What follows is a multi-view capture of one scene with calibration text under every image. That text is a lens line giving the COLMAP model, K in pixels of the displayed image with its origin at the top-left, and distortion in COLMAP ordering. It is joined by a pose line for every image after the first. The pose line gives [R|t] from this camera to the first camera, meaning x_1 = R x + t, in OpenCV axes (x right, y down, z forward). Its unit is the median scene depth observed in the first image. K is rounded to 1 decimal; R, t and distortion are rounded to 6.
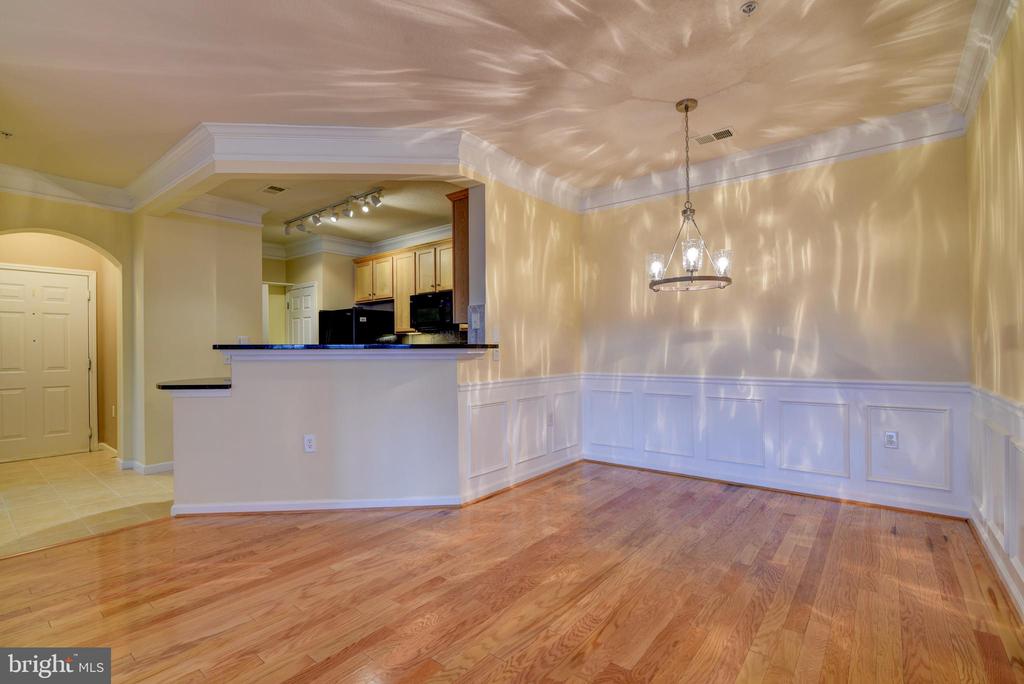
lens RADIAL K [[472.7, 0, 513.2], [0, 472.7, 347.0], [0, 0, 1]] dist [-0.014674, -0.000204]
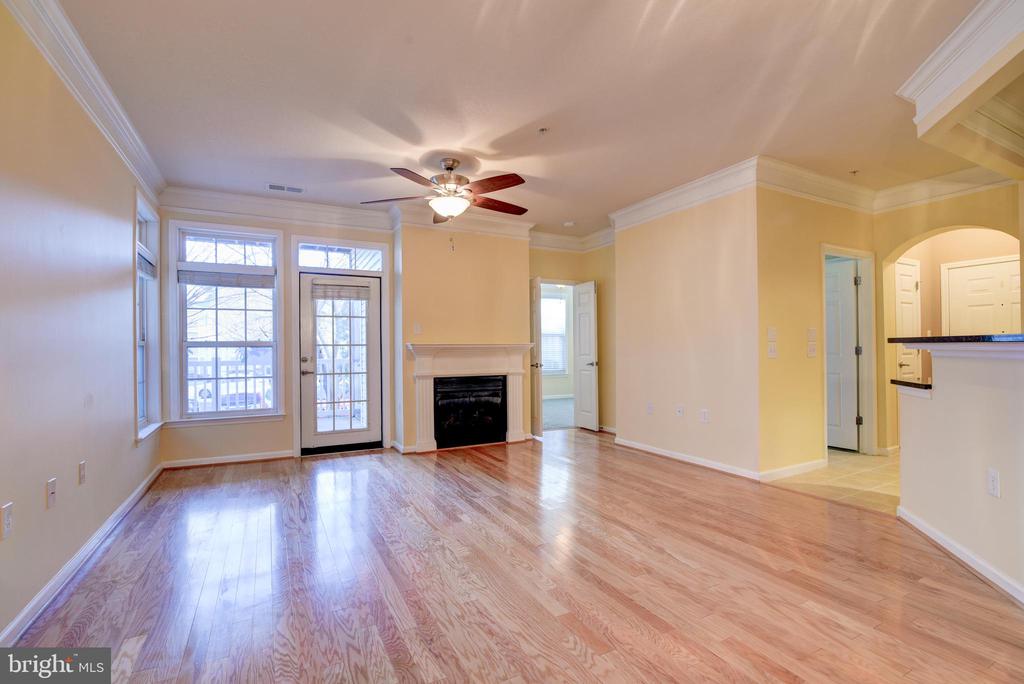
lens RADIAL K [[472.7, 0, 512.5], [0, 472.7, 345.6], [0, 0, 1]] dist [-0.014674, -0.000204]
pose [[-0.405832, 0.006281, -0.913926, 0.622569], [0.018715, 0.999824, -0.001440, -0.003252], [0.913756, -0.017688, -0.405878, 0.897383]]
